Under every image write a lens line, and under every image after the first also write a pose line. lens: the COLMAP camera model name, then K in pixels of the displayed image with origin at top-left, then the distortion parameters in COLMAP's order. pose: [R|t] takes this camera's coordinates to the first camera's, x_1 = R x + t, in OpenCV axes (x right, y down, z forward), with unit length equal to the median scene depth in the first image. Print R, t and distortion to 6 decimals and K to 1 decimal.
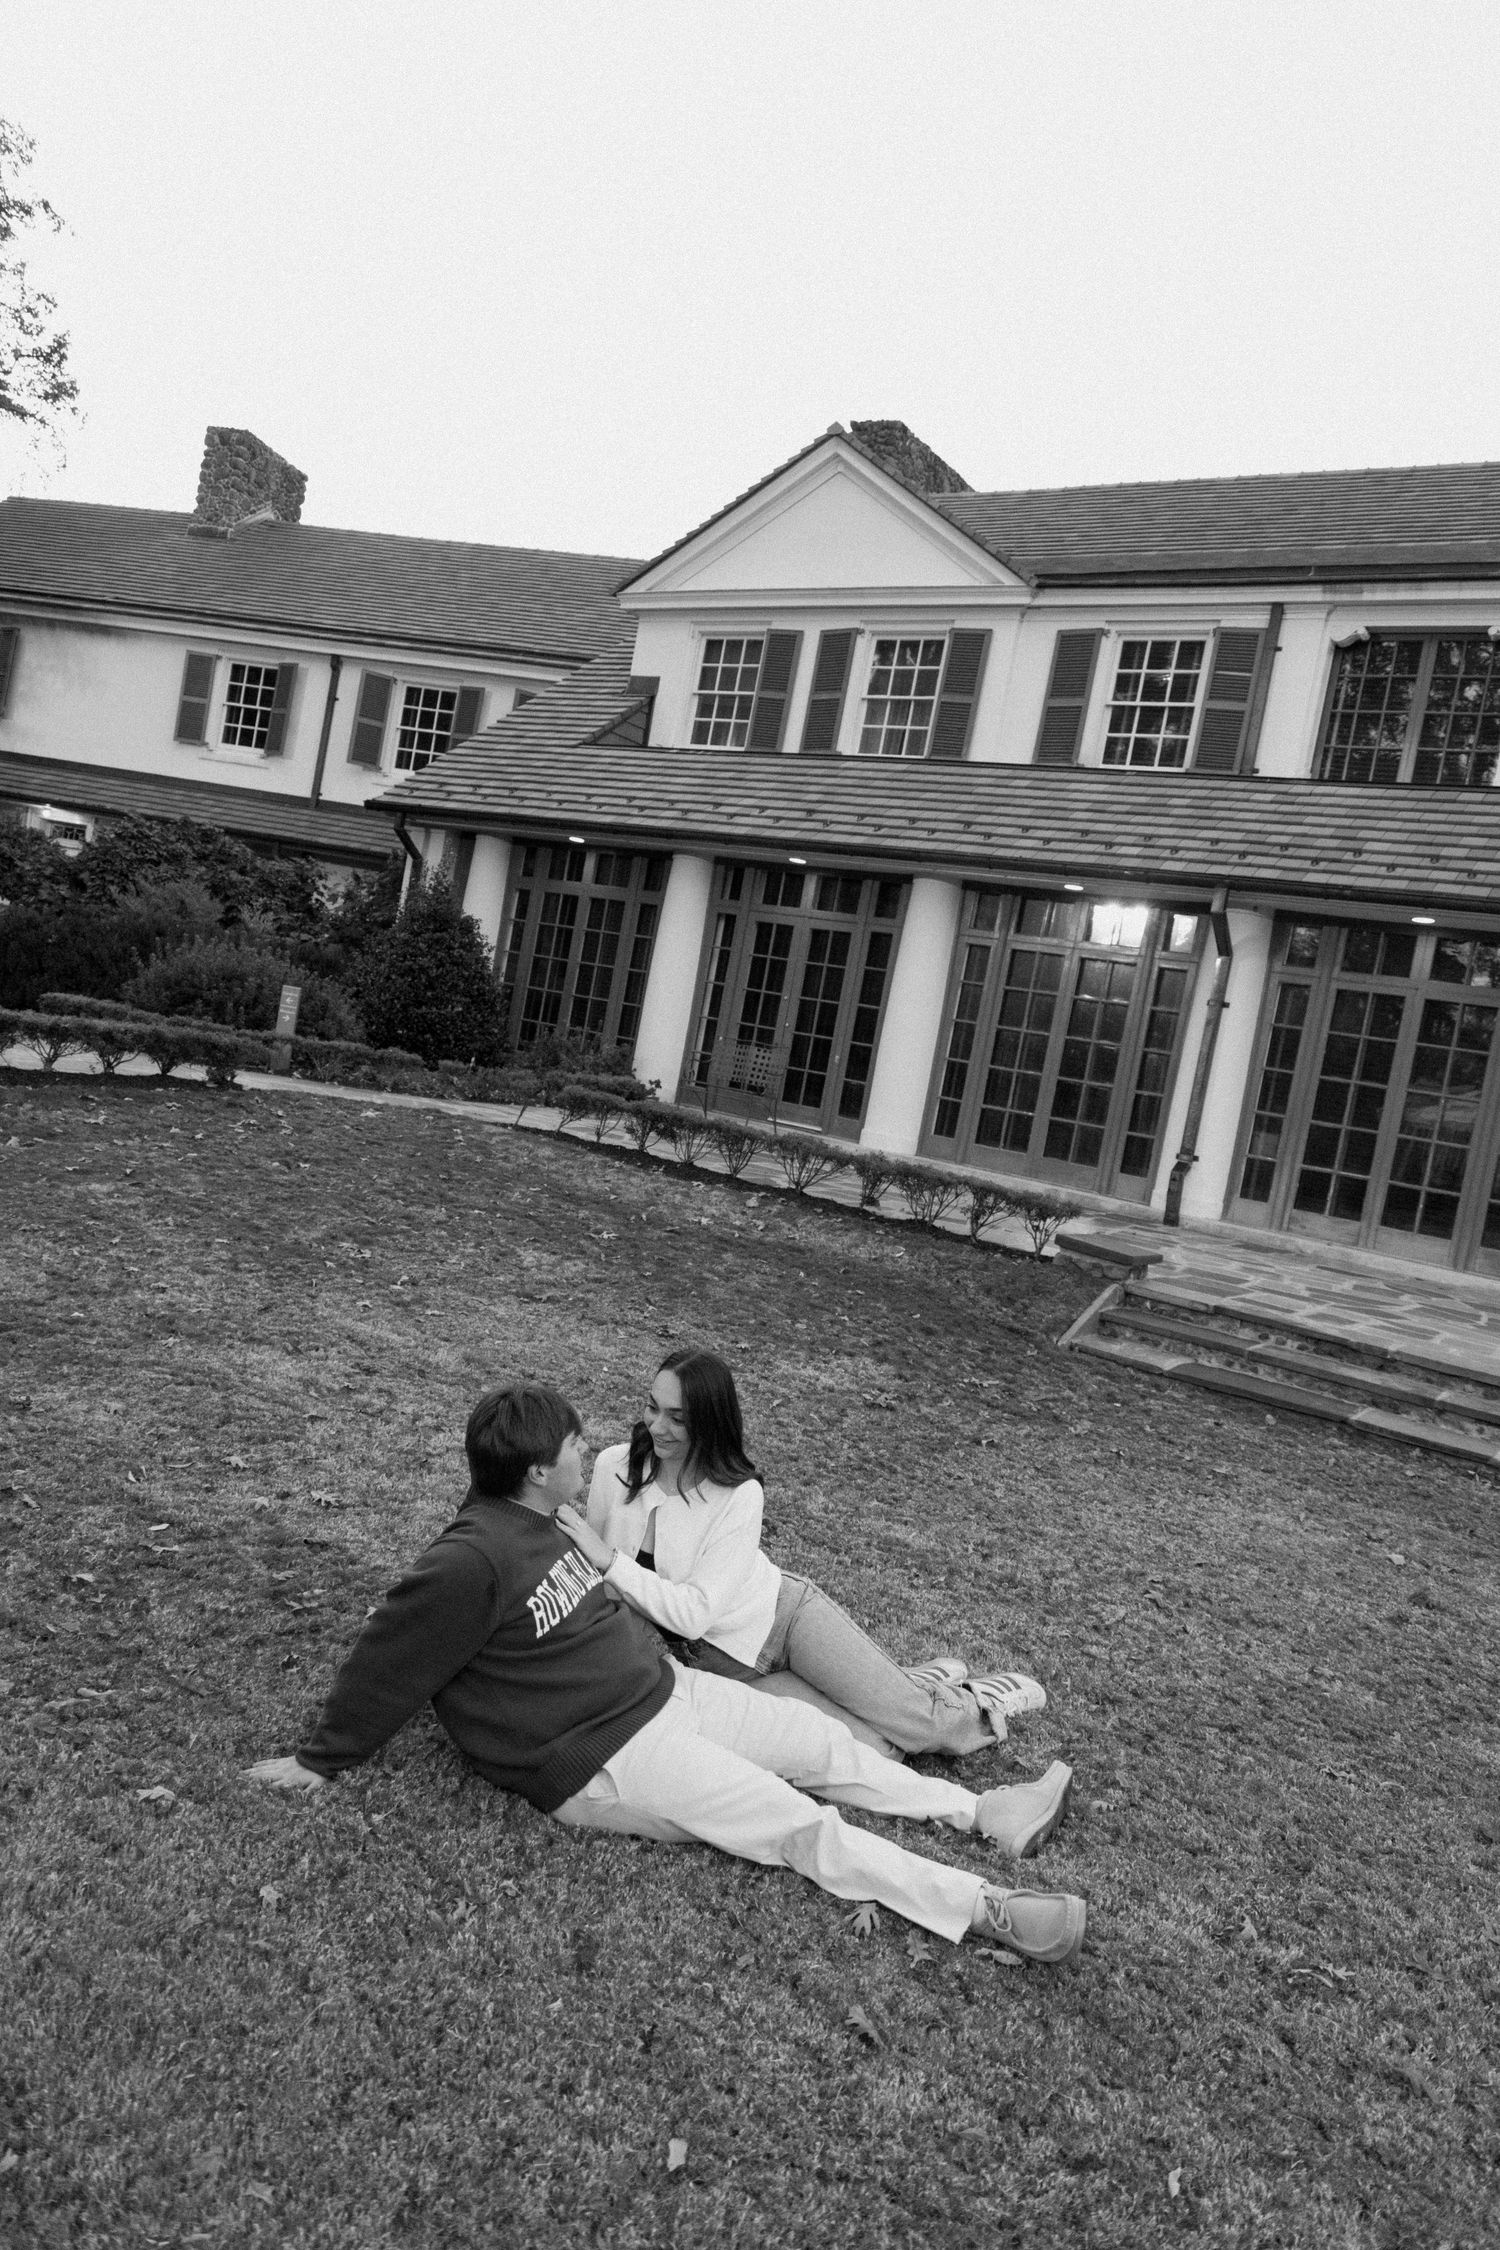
lens RADIAL K [[1502.4, 0, 744.8], [0, 1502.4, 1120.4], [0, 0, 1]] dist [0.004304, -0.000489]
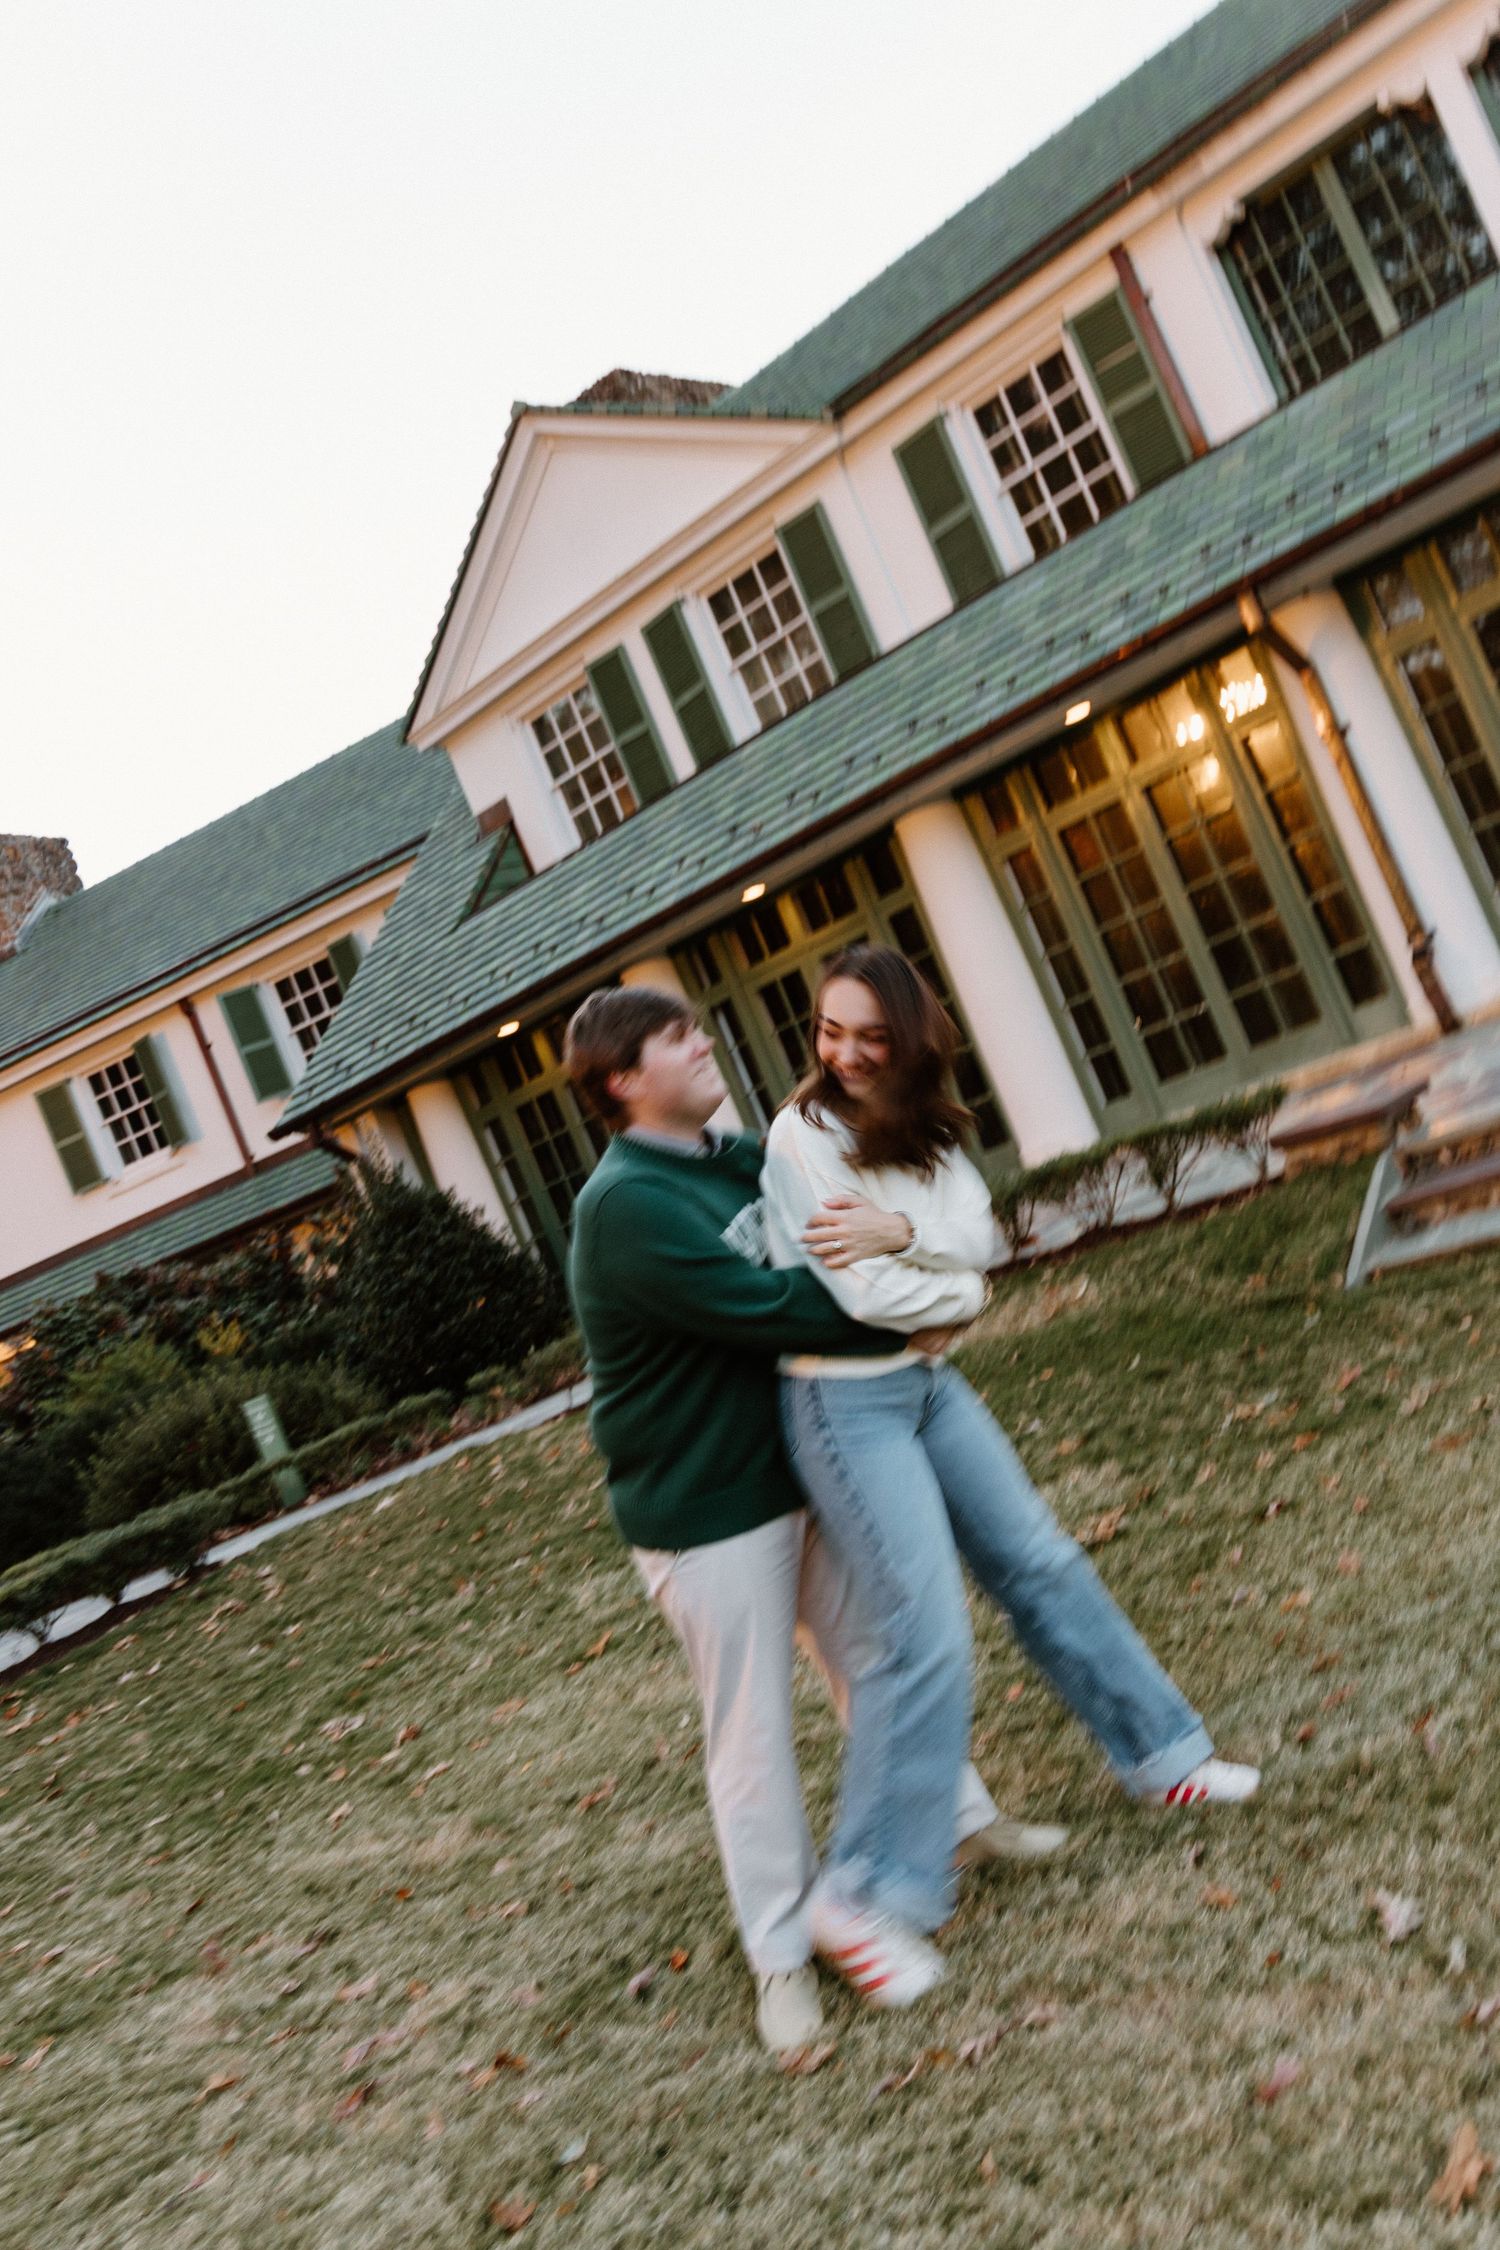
lens RADIAL K [[1850.4, 0, 750.0], [0, 1850.4, 1125.0], [0, 0, 1]] dist [-0.007091, 0.017955]
pose [[0.839102, -0.536751, -0.088351, 0.050157], [0.527649, 0.842604, -0.107727, 0.020890], [0.132268, 0.043776, 0.990247, 0.090826]]
